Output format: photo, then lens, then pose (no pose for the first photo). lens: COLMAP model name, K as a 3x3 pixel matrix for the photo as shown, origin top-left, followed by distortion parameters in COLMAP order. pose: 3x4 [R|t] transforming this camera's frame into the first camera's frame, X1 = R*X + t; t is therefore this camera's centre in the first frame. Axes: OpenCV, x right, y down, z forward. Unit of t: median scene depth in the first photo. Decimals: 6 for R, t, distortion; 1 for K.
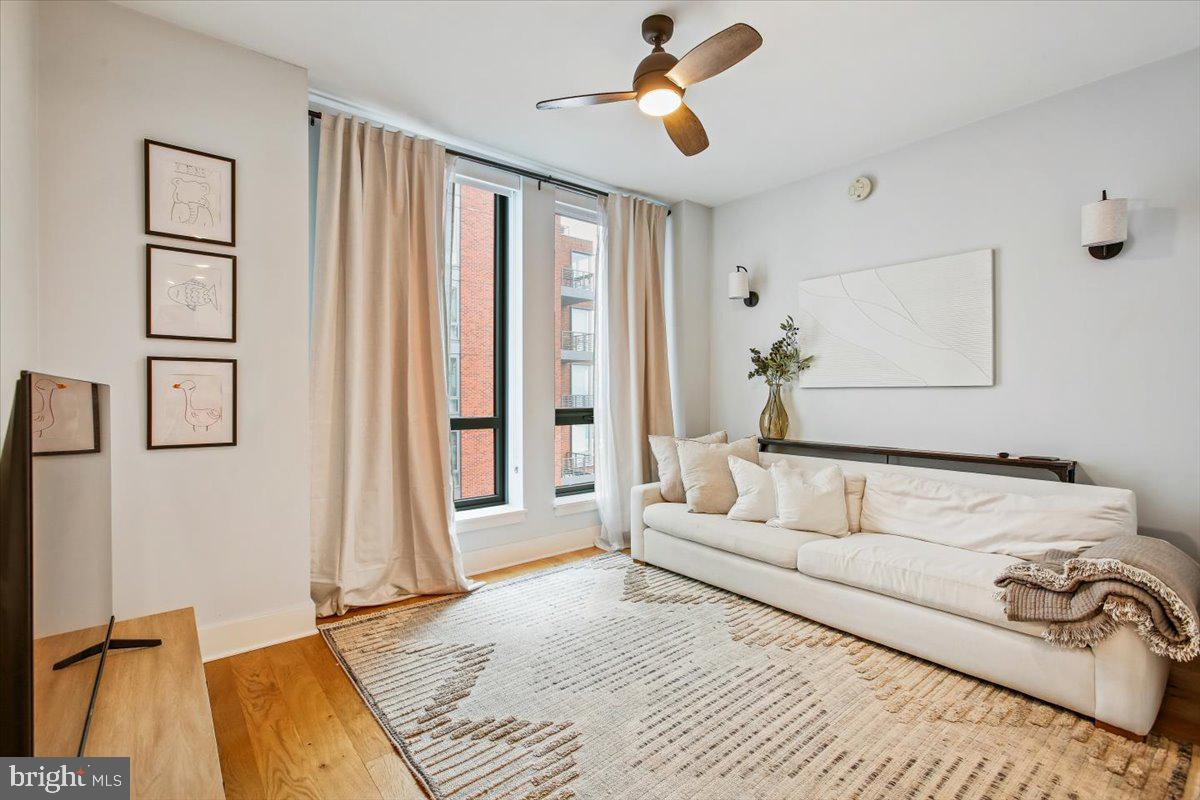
lens RADIAL K [[545.9, 0, 601.4], [0, 545.9, 393.2], [0, 0, 1]] dist [0.000077, 0.000233]
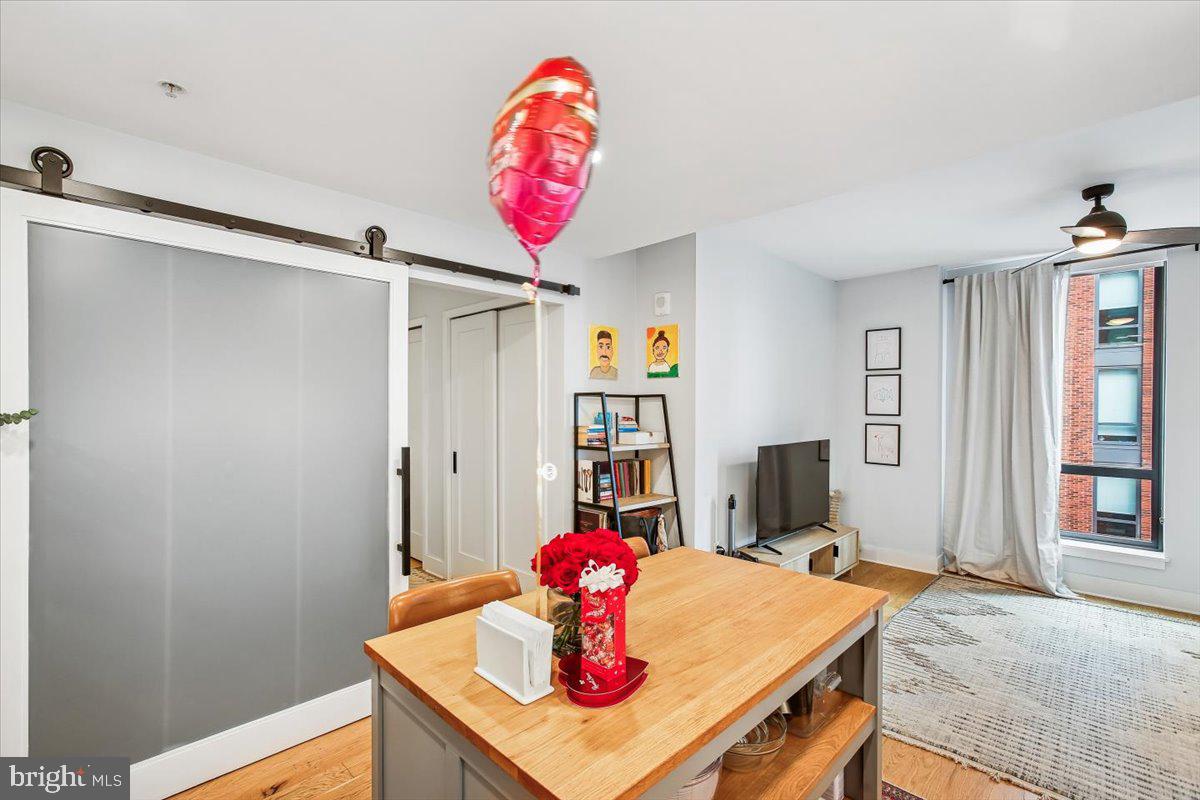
lens RADIAL K [[545.9, 0, 600.2], [0, 545.9, 408.7], [0, 0, 1]] dist [0.000077, 0.000233]
pose [[0.093006, 0.000764, -0.995665, 0.849342], [-0.009990, 0.999950, -0.000166, -0.072893], [0.995615, 0.009963, 0.093009, -0.210448]]
